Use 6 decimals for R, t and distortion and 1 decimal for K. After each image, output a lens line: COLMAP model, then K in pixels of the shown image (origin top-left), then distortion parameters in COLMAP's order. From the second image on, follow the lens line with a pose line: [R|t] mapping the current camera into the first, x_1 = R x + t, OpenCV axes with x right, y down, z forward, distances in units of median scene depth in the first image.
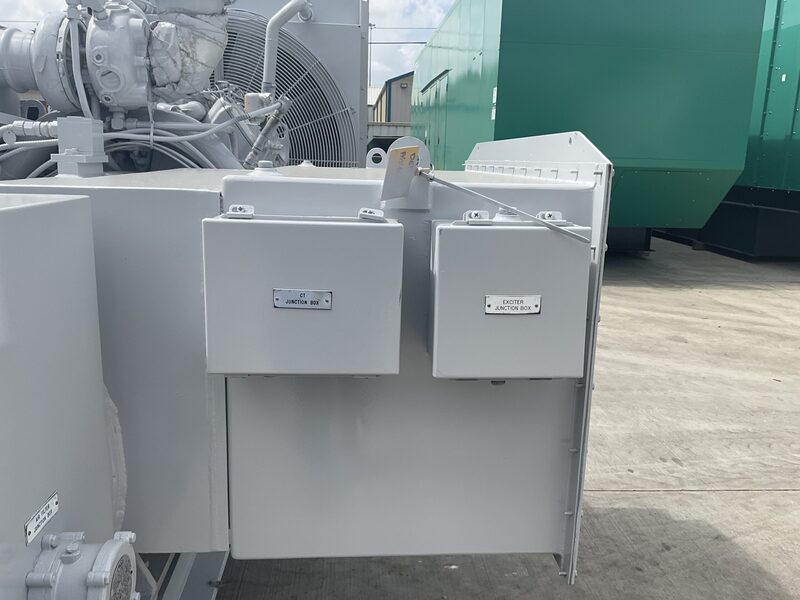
lens RADIAL K [[658.2, 0, 400.0], [0, 658.2, 300.0], [0, 0, 1]] dist [0.040350, -0.058129]
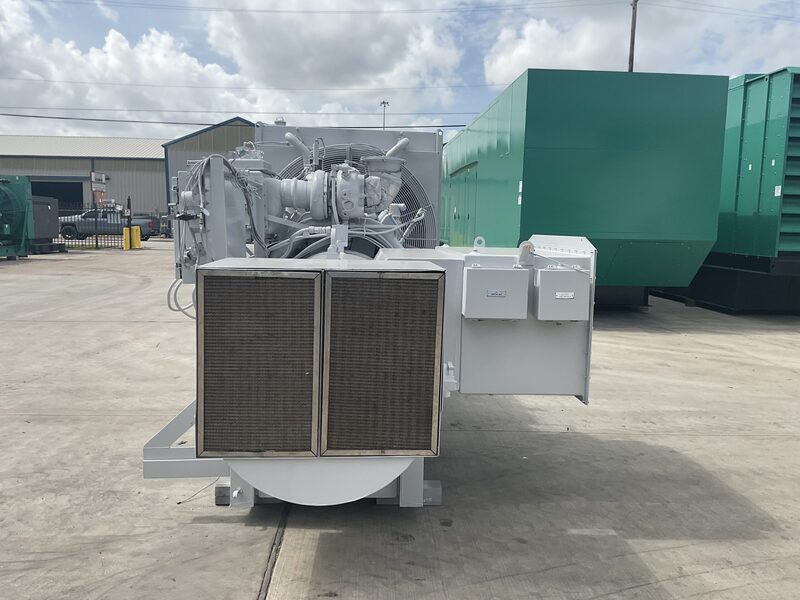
lens RADIAL K [[658.2, 0, 400.0], [0, 658.2, 300.0], [0, 0, 1]] dist [0.040350, -0.058129]
pose [[0.999851, -0.006250, -0.016099, -0.165060], [0.004598, 0.994909, -0.100672, 0.101096], [0.016646, 0.100582, 0.994789, -0.623410]]
